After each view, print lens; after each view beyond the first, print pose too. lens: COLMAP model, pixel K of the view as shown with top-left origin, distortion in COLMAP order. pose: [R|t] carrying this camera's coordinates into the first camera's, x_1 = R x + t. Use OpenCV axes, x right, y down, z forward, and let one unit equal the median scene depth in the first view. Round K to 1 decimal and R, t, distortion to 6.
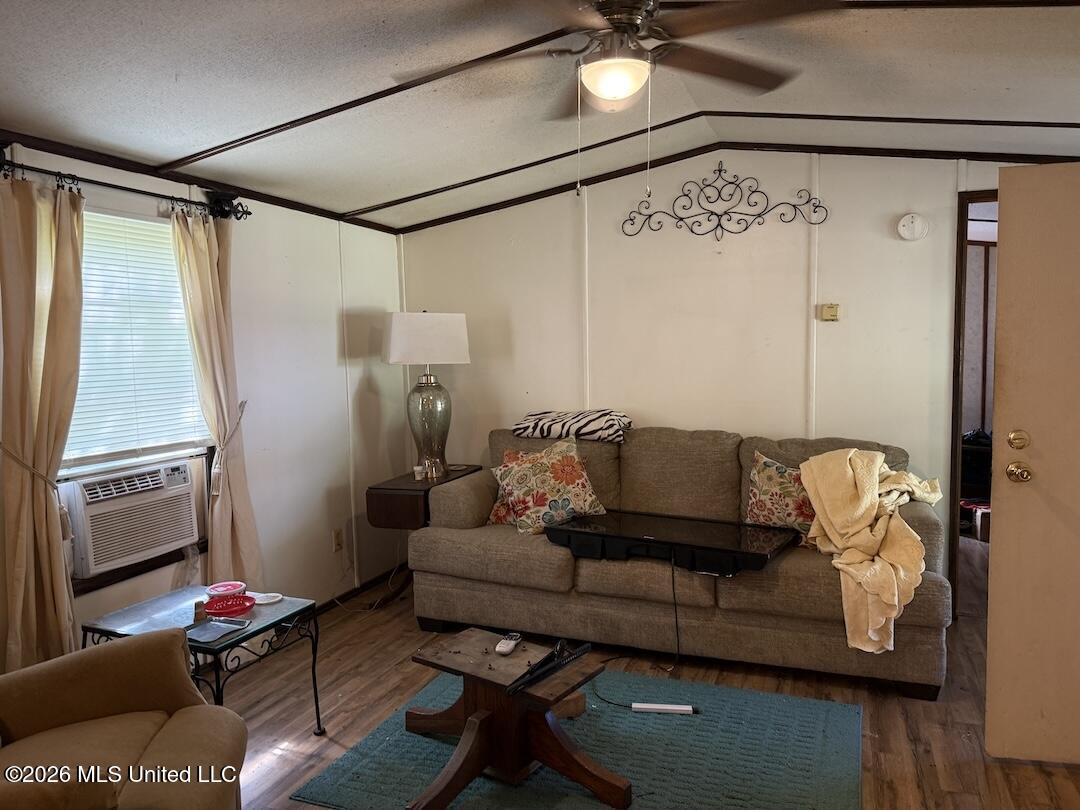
lens RADIAL K [[762.0, 0, 572.6], [0, 762.0, 422.5], [0, 0, 1]] dist [-0.065667, -0.006033]
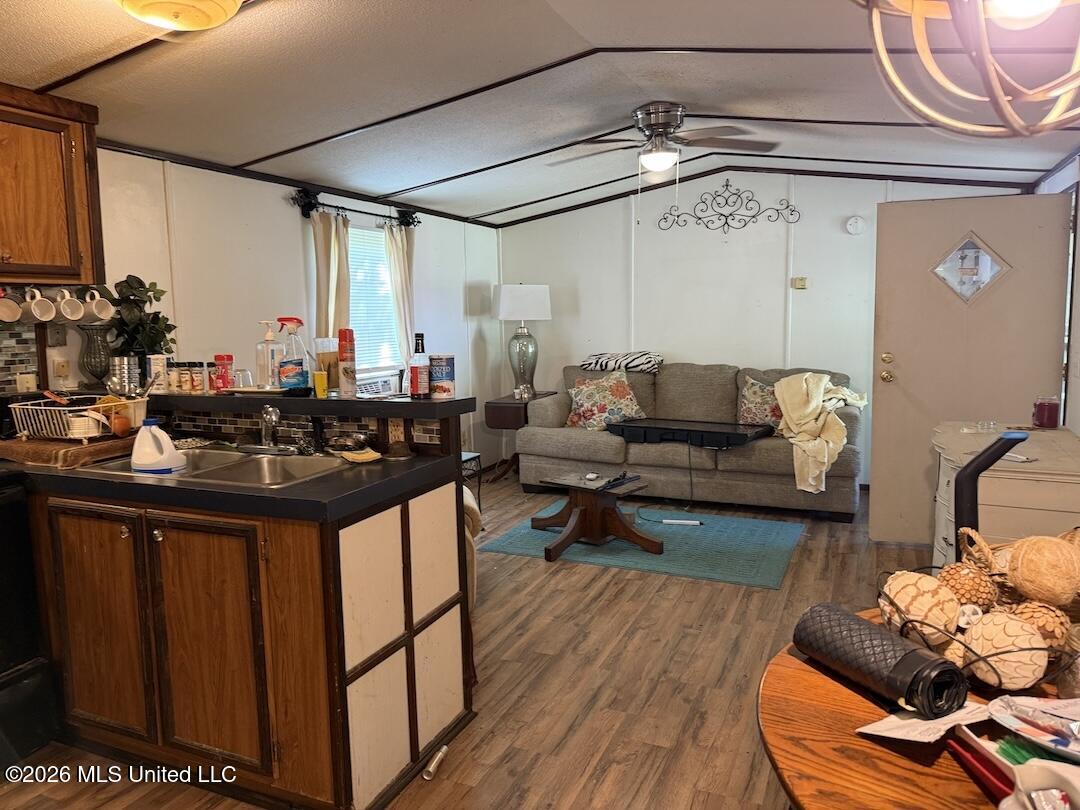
lens RADIAL K [[756.2, 0, 536.4], [0, 756.2, 408.8], [0, 0, 1]] dist [0.007673, -0.020069]
pose [[0.996382, 0.008000, -0.084605, -0.048999], [-0.005403, 0.999508, 0.030882, 0.059256], [0.084810, -0.030313, 0.995936, -0.547979]]
